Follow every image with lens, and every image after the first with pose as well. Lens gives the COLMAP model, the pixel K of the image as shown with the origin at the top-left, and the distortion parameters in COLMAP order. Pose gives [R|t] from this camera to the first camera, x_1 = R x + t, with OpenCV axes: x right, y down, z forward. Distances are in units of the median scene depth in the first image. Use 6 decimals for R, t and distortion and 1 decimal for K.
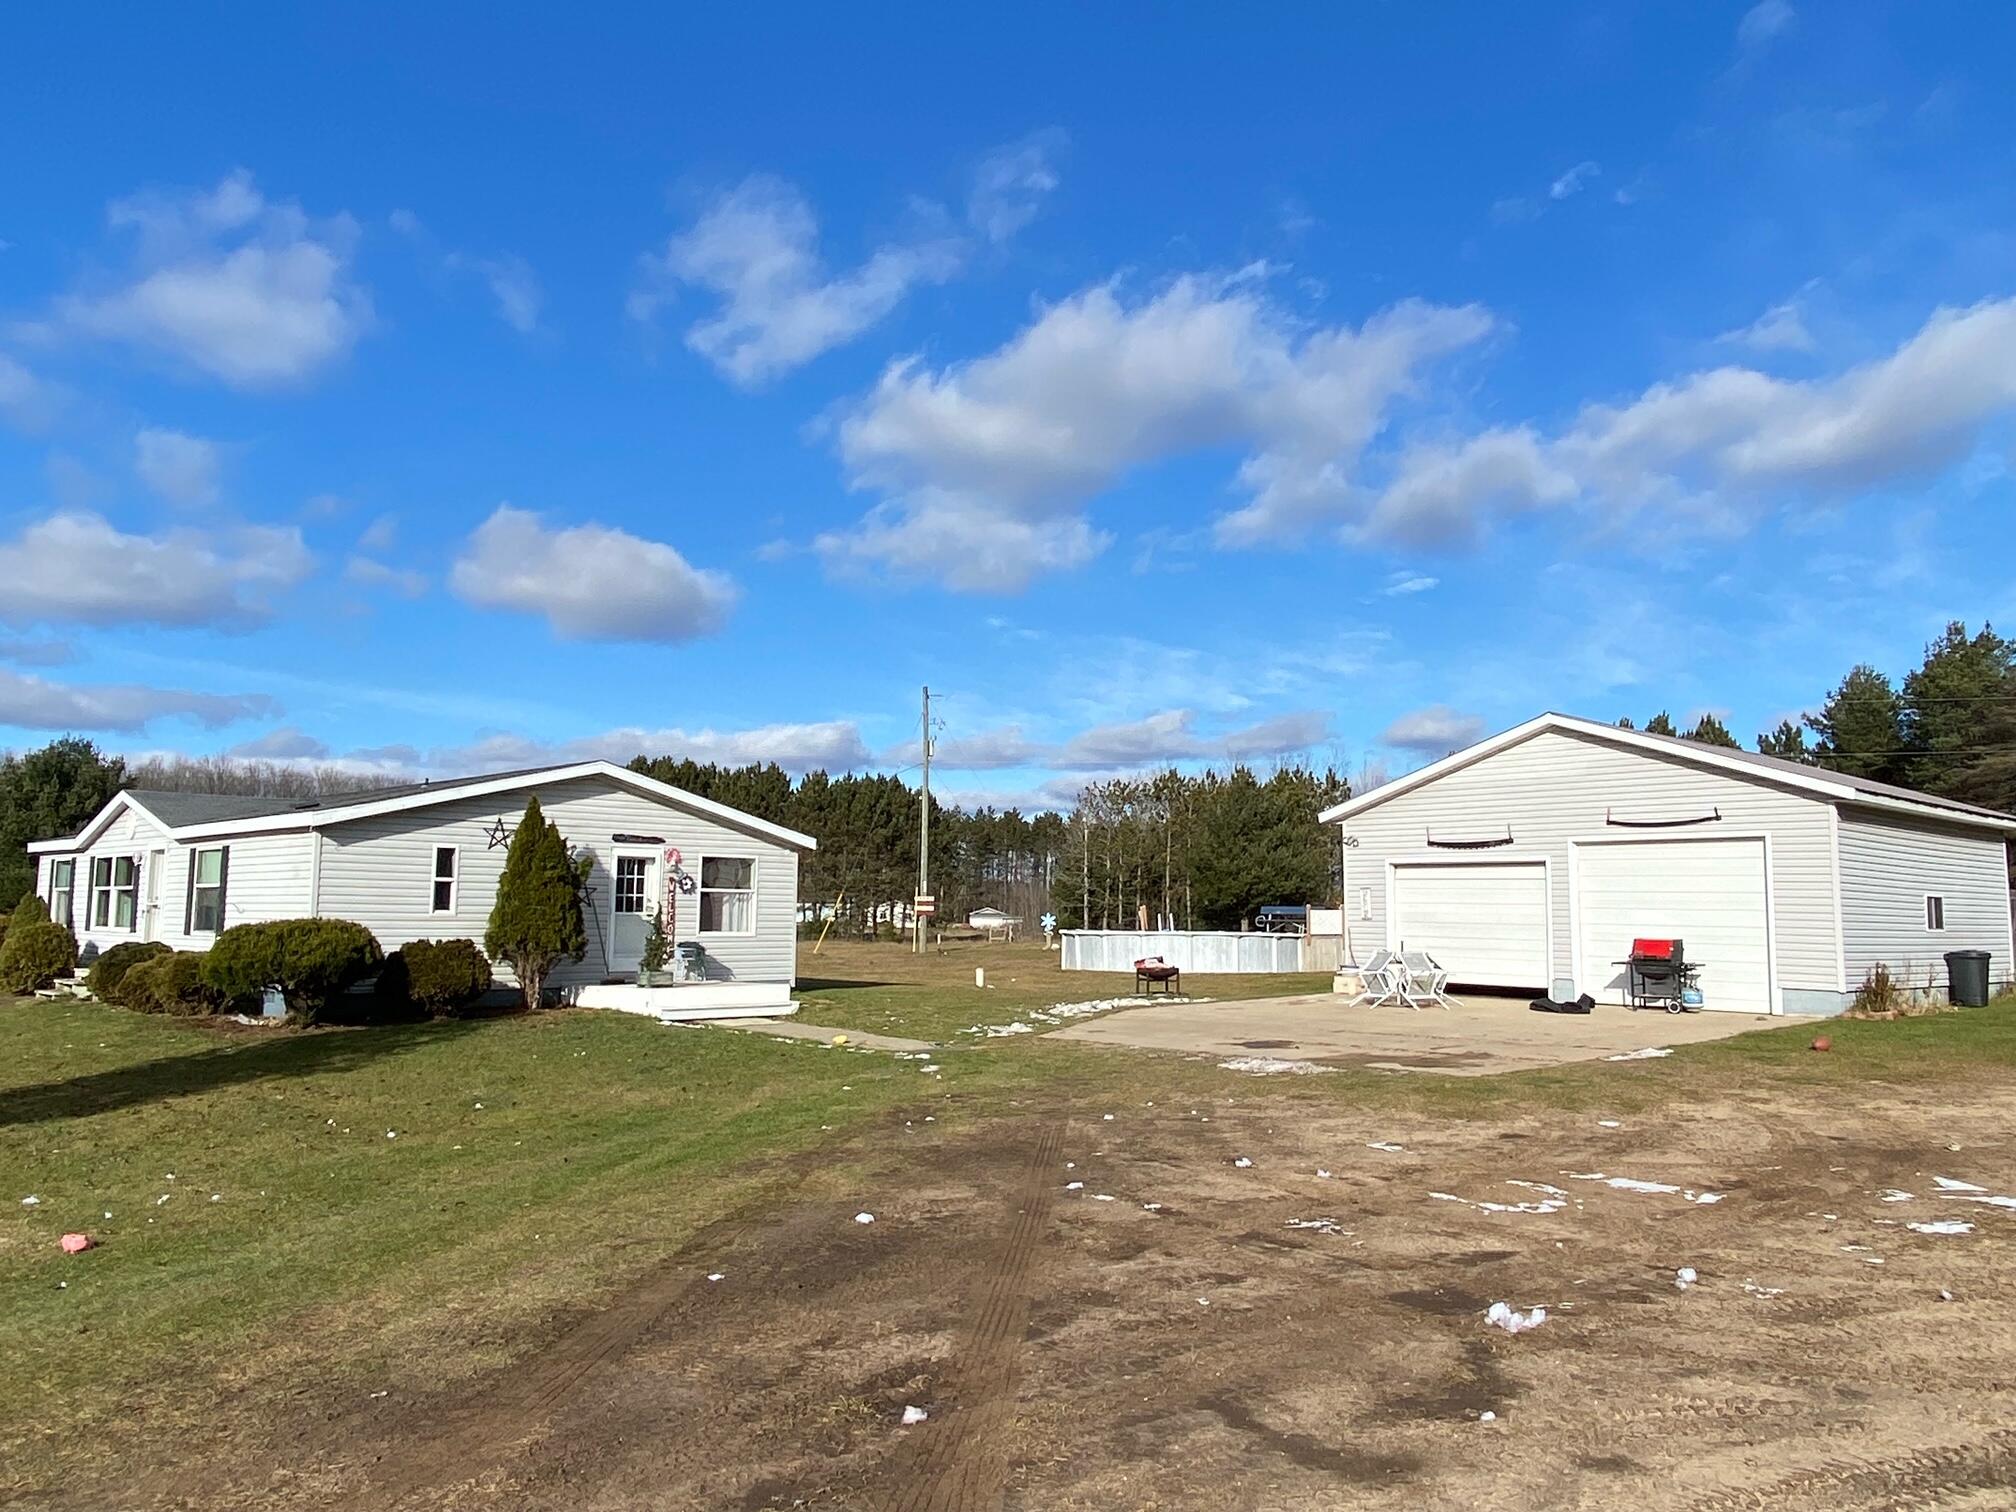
lens RADIAL K [[1460.9, 0, 1002.0], [0, 1460.9, 751.1], [0, 0, 1]] dist [0.077181, -0.109297]
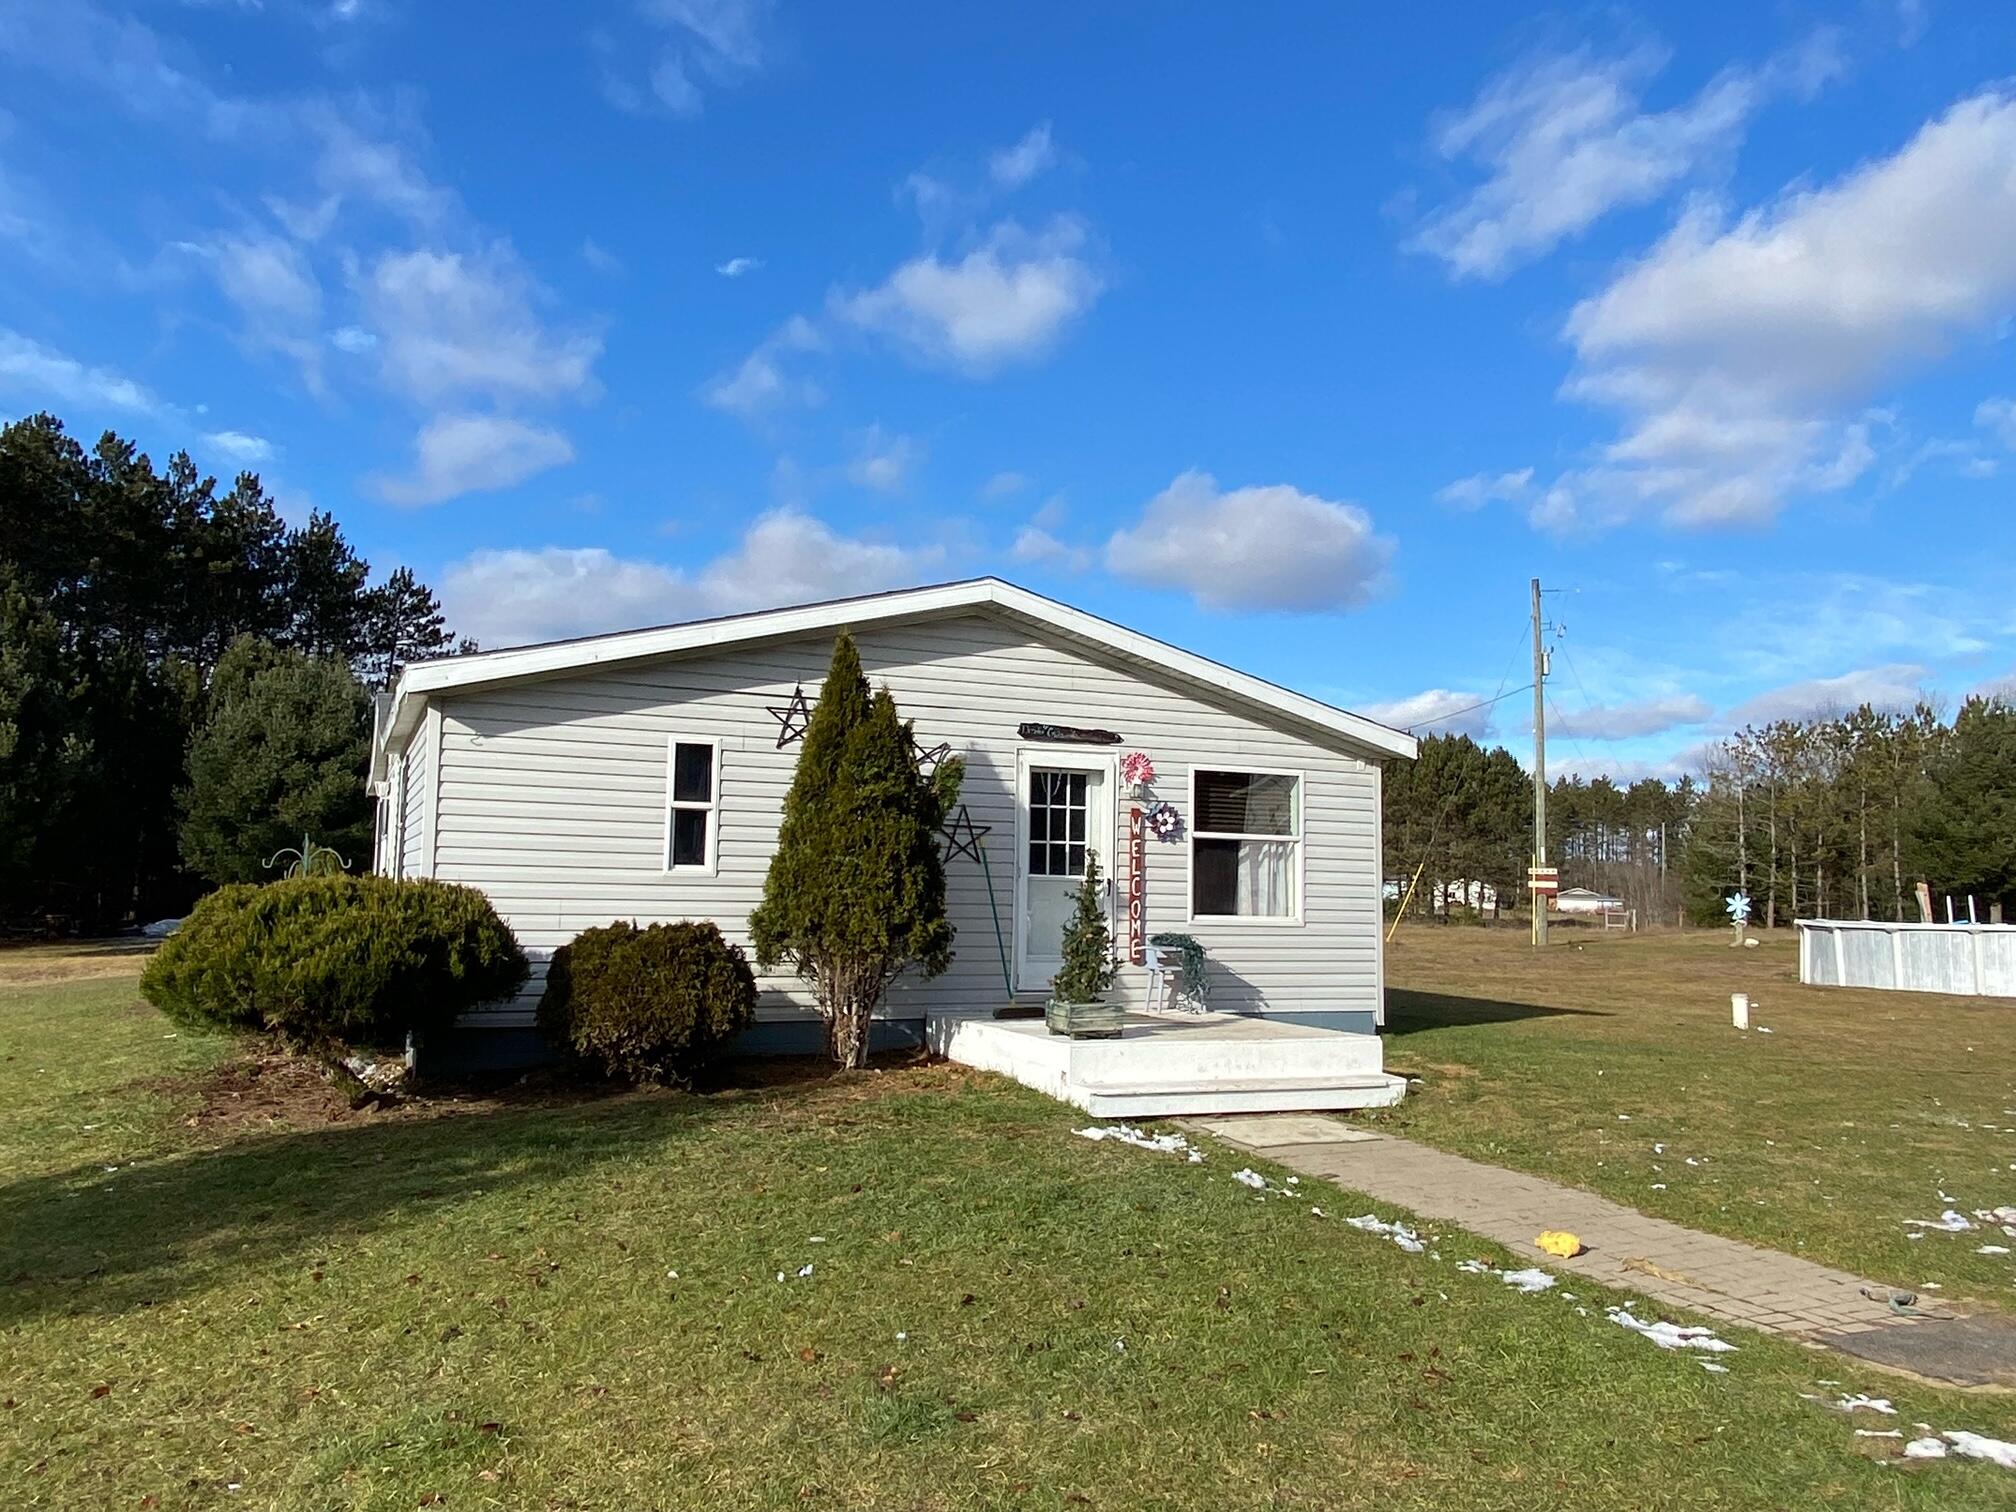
lens RADIAL K [[1460.9, 0, 1002.0], [0, 1460.9, 751.1], [0, 0, 1]] dist [0.077181, -0.109297]
pose [[0.931695, -0.023787, -0.362463, -0.081572], [0.029366, 0.999520, 0.009889, 0.058930], [0.362054, -0.019858, 0.931946, 0.500815]]
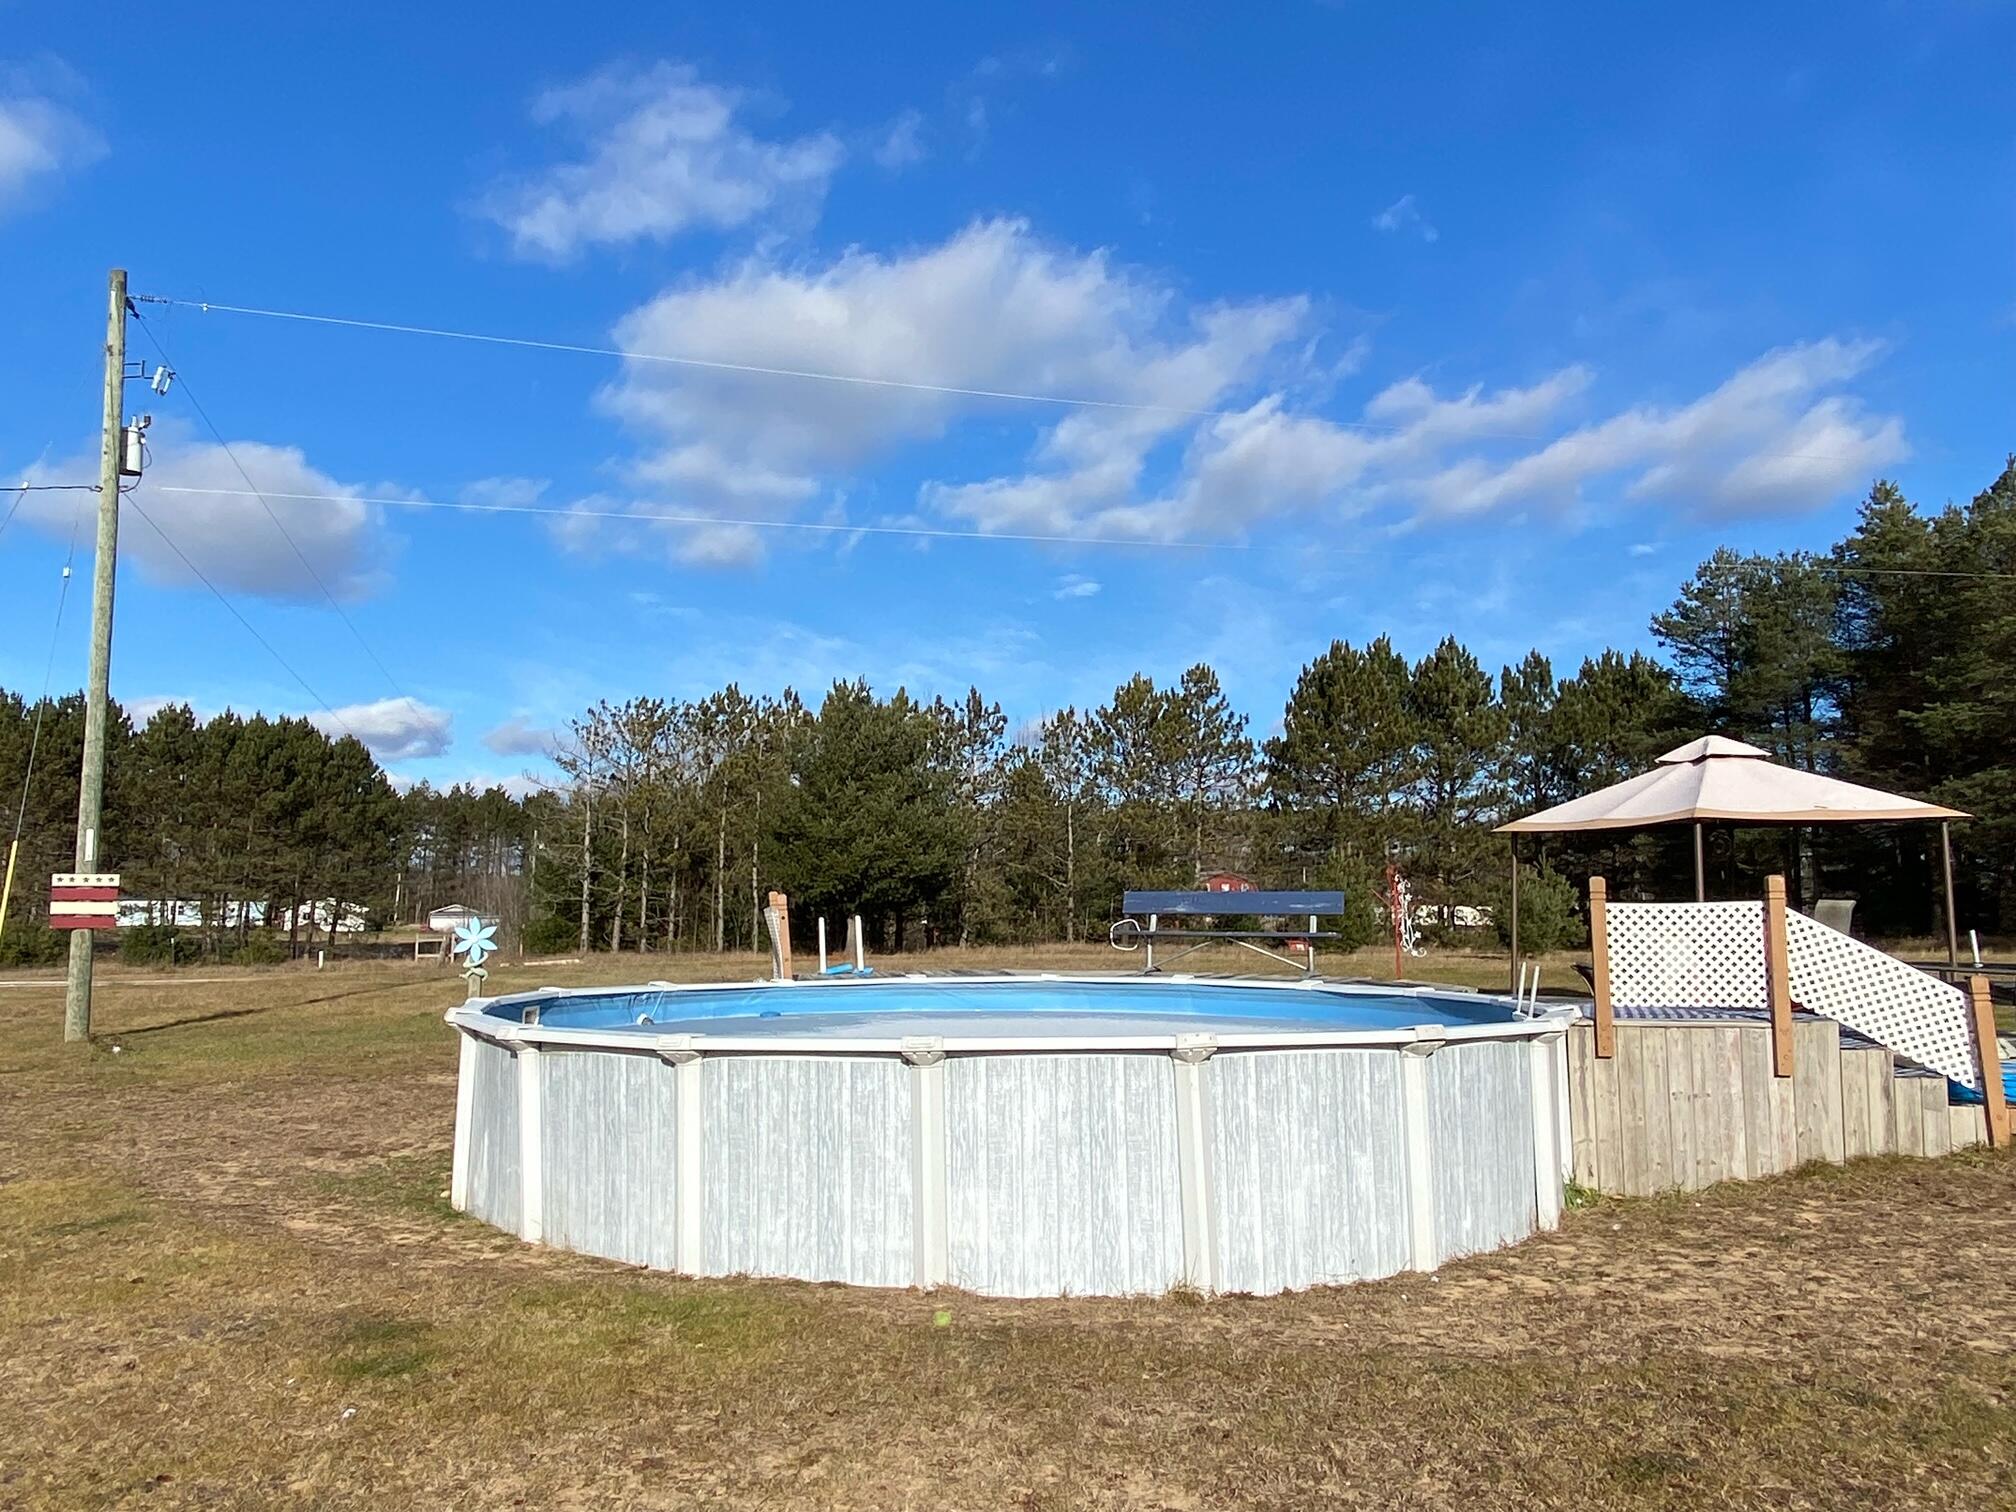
lens RADIAL K [[1460.9, 0, 1002.0], [0, 1460.9, 751.1], [0, 0, 1]] dist [0.077181, -0.109297]
pose [[0.945444, 0.024799, 0.324840, 0.078649], [-0.026315, 0.999654, 0.000273, 0.145756], [-0.324721, -0.008807, 0.945769, 1.356335]]
